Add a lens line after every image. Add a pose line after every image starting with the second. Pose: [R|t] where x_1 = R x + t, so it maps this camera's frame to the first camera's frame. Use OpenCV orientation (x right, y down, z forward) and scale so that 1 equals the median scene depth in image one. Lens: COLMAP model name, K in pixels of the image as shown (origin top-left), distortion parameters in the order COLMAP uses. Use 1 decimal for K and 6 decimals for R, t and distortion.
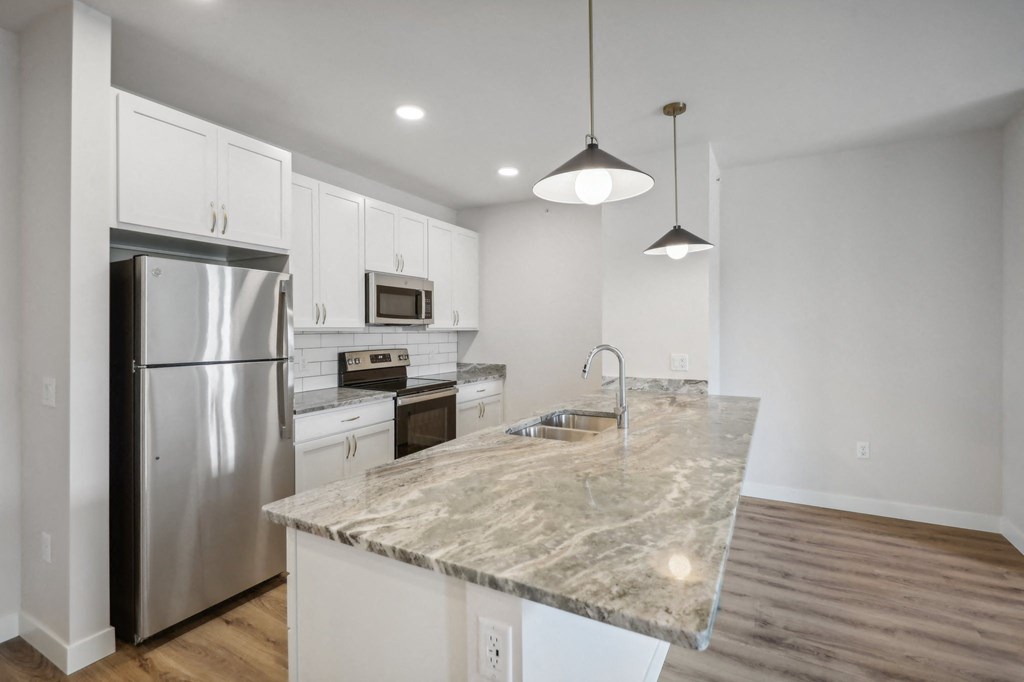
lens RADIAL K [[471.2, 0, 516.4], [0, 471.2, 327.5], [0, 0, 1]] dist [0.035338, -0.021331]
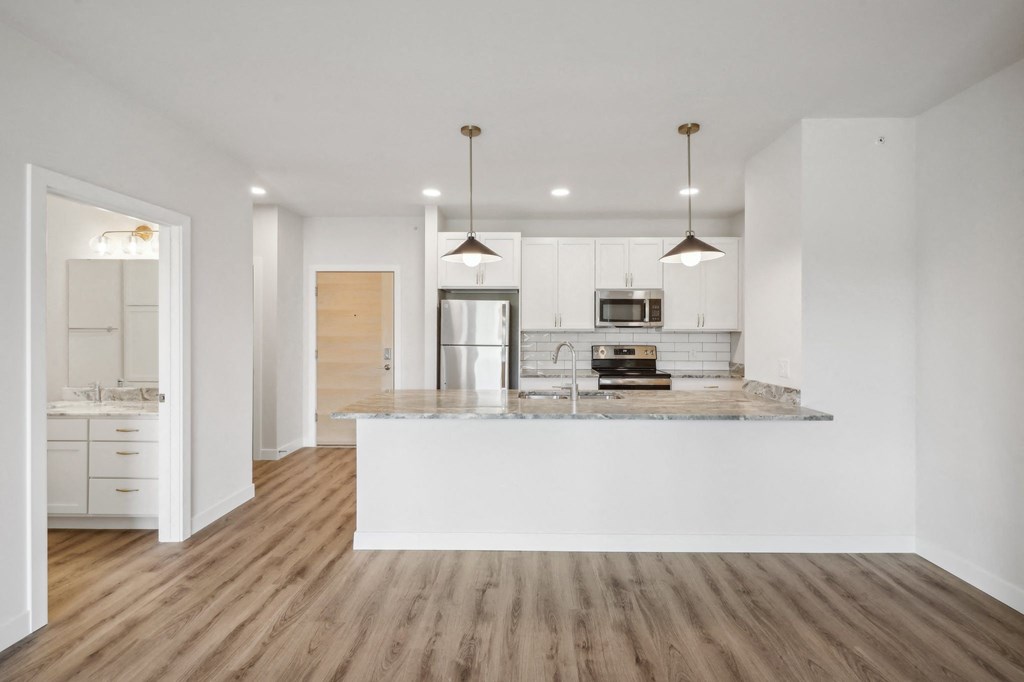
lens RADIAL K [[476.8, 0, 520.4], [0, 476.8, 330.5], [0, 0, 1]] dist [0.000624, 0.000010]
pose [[0.466471, 0.004470, -0.884525, 0.831029], [0.001270, 0.999983, 0.005724, -0.003112], [0.884536, -0.003793, 0.466457, 0.118405]]
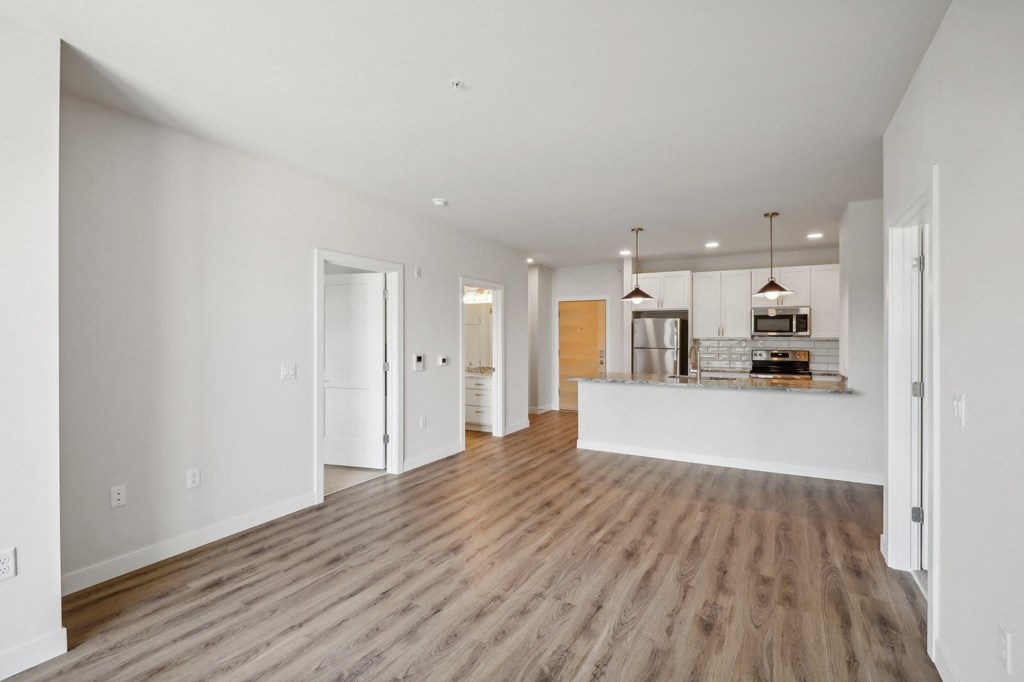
lens RADIAL K [[471.2, 0, 516.4], [0, 471.2, 327.5], [0, 0, 1]] dist [0.035338, -0.021331]
pose [[-0.008295, -0.018083, -0.999802, 1.575762], [0.003383, 0.999830, -0.018112, -0.008019], [0.999960, -0.003533, -0.008233, 0.055265]]
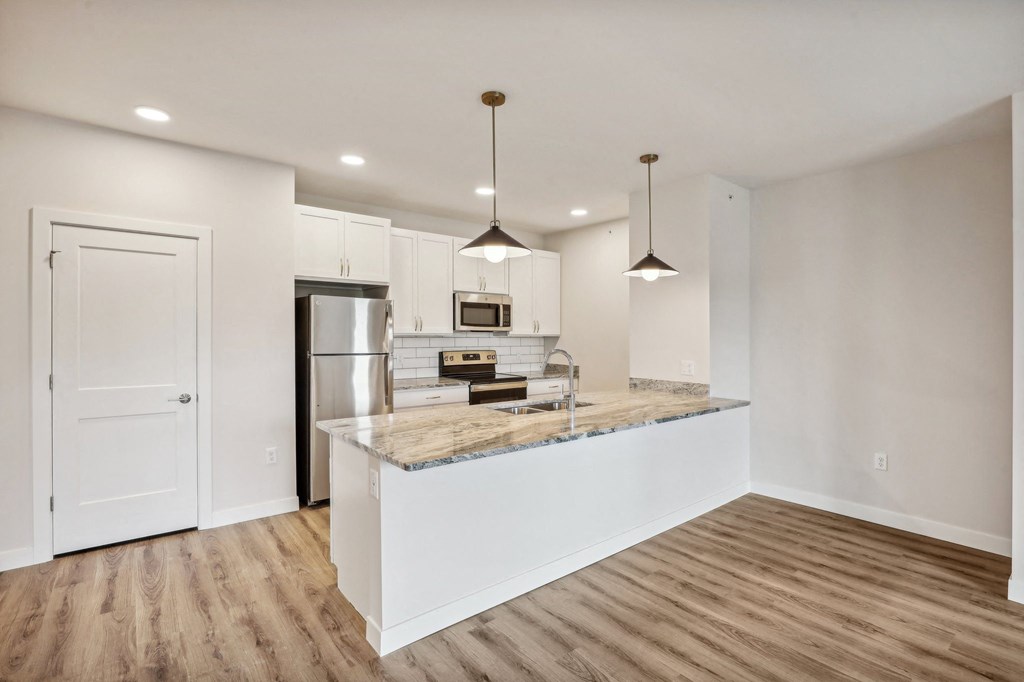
lens RADIAL K [[480.4, 0, 509.7], [0, 480.4, 333.4], [0, 0, 1]] dist [0.000371, -0.000108]
pose [[0.922106, 0.010947, -0.386782, 0.353298], [-0.009900, 0.999940, 0.004698, -0.007616], [0.386810, -0.000503, 0.922159, -0.205290]]
